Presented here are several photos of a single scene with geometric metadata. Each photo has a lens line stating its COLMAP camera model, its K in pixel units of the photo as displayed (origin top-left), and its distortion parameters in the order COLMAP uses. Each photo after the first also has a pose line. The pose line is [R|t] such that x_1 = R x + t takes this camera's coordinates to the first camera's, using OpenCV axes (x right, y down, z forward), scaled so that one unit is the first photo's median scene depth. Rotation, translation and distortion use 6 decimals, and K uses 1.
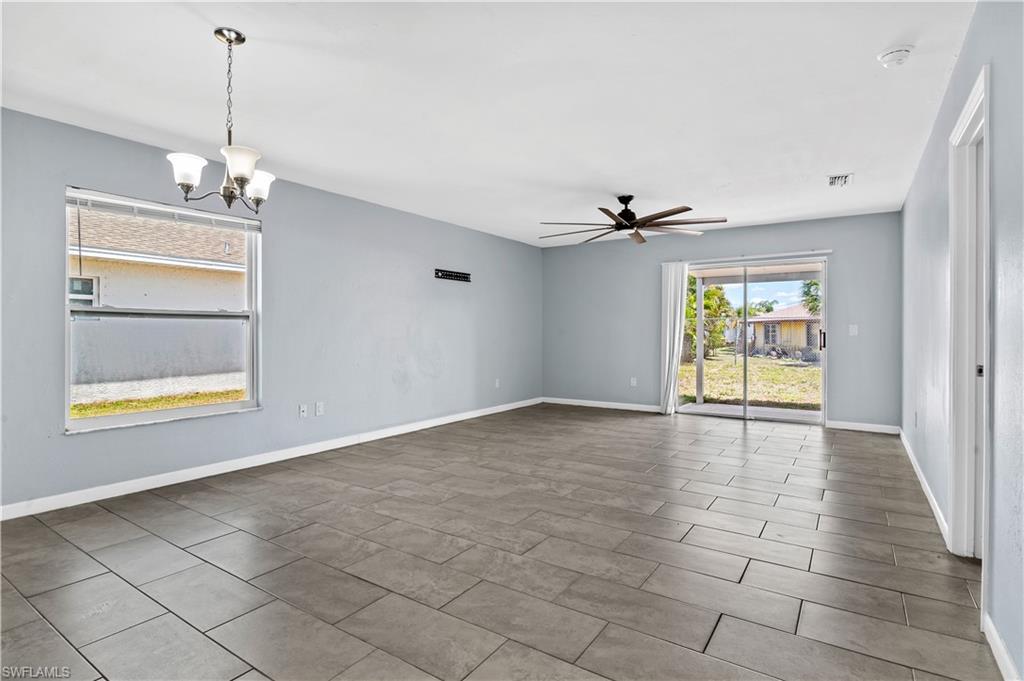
lens RADIAL K [[524.0, 0, 506.8], [0, 524.0, 331.9], [0, 0, 1]] dist [-0.013068, 0.000935]
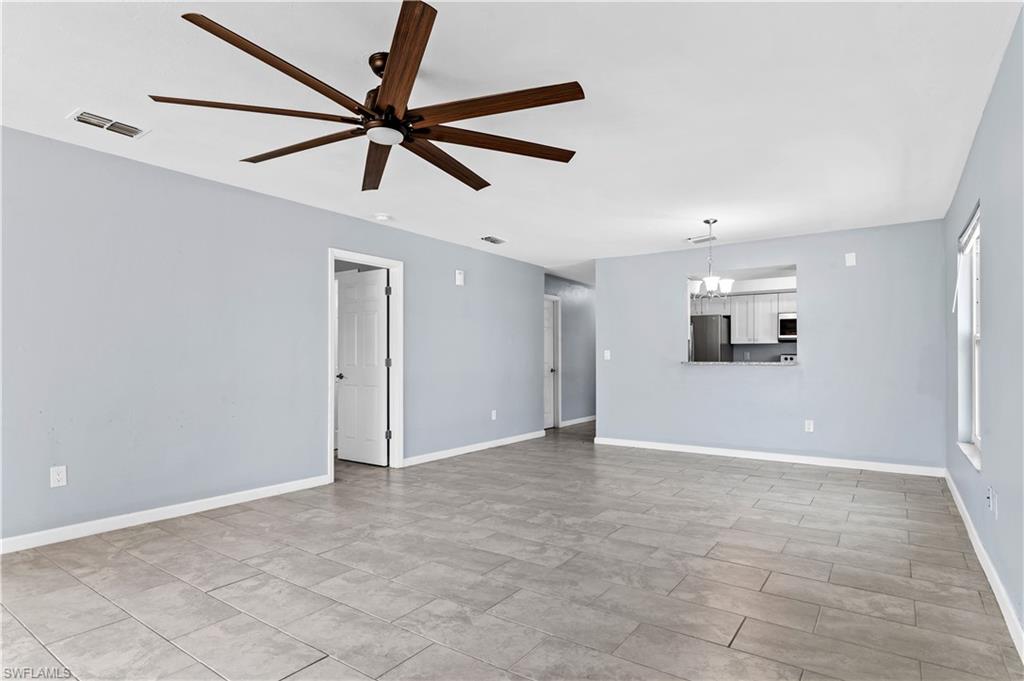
lens RADIAL K [[555.9, 0, 501.9], [0, 555.9, 358.2], [0, 0, 1]] dist [-0.002490, -0.005041]
pose [[-0.999487, -0.002876, 0.031902, 0.166835], [-0.003022, 0.999985, -0.004526, 0.005707], [-0.031888, -0.004620, -0.999481, 2.171472]]
